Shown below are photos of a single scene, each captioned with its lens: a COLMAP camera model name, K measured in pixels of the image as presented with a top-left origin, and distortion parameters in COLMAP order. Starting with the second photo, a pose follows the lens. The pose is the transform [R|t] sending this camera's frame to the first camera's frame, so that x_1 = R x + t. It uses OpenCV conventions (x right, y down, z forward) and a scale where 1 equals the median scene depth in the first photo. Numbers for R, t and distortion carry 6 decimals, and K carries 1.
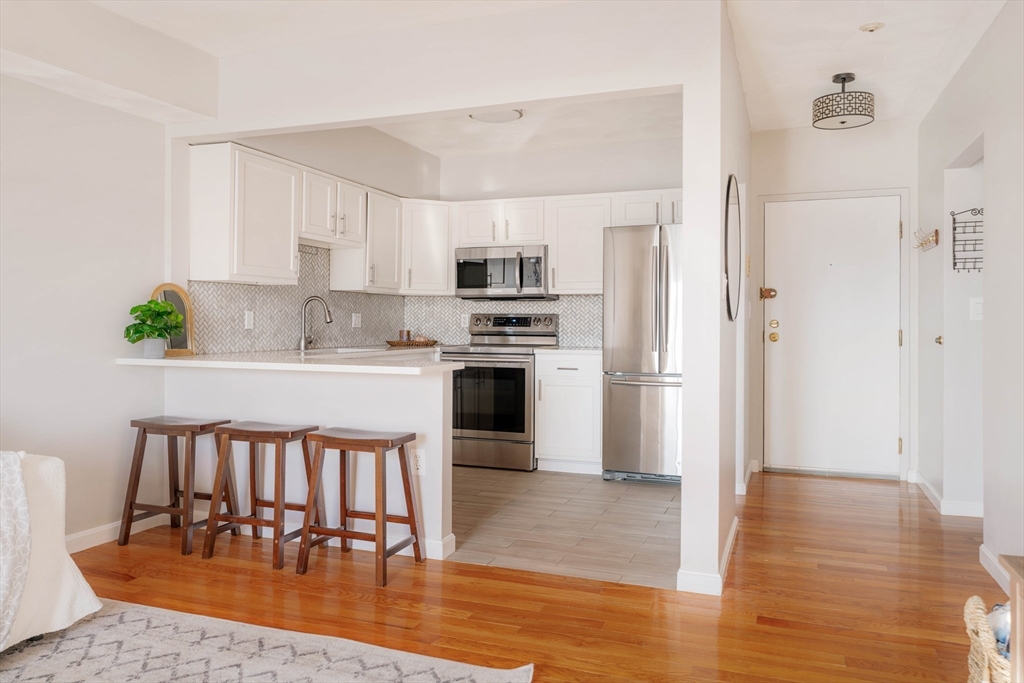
lens RADIAL K [[769.2, 0, 498.2], [0, 769.2, 328.7], [0, 0, 1]] dist [0.013462, -0.012210]
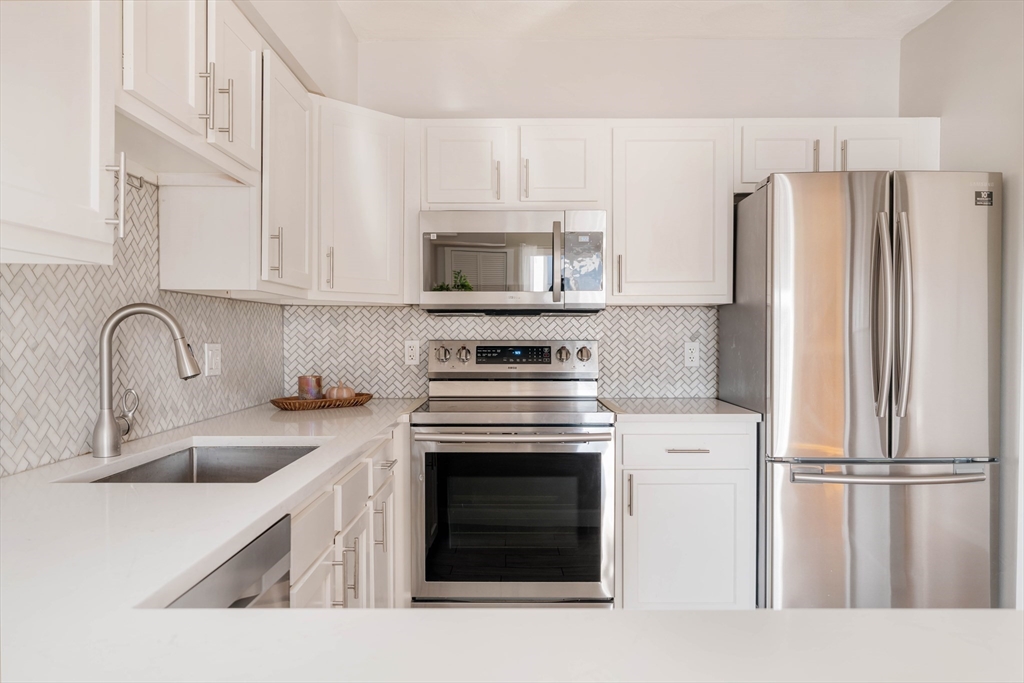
lens RADIAL K [[737.5, 0, 512.3], [0, 737.5, 356.9], [0, 0, 1]] dist [0.011009, 0.005363]
pose [[0.932066, -0.016877, 0.361896, -0.180681], [0.008268, 0.999645, 0.025323, -0.021974], [-0.362195, -0.020610, 0.931874, 0.550451]]
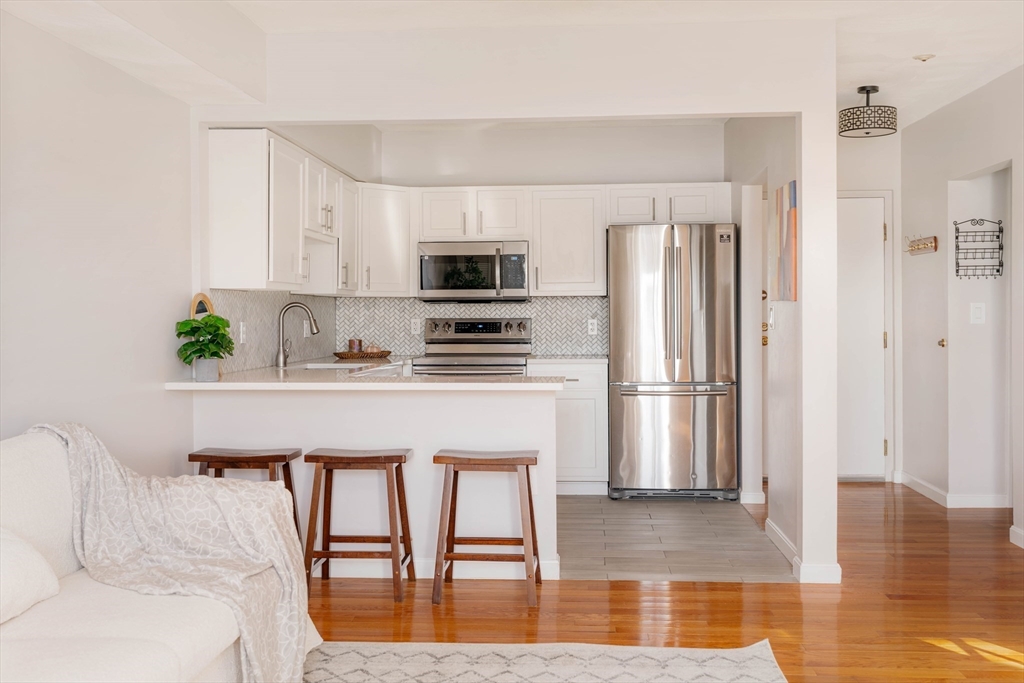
lens RADIAL K [[1061.5, 0, 509.4], [0, 1061.5, 340.9], [0, 0, 1]] dist [0.015713, 0.000000]
pose [[0.955580, -0.017134, 0.294235, -0.318628], [0.012218, 0.999753, 0.018539, -0.016618], [-0.294480, -0.014121, 0.955553, -0.161169]]
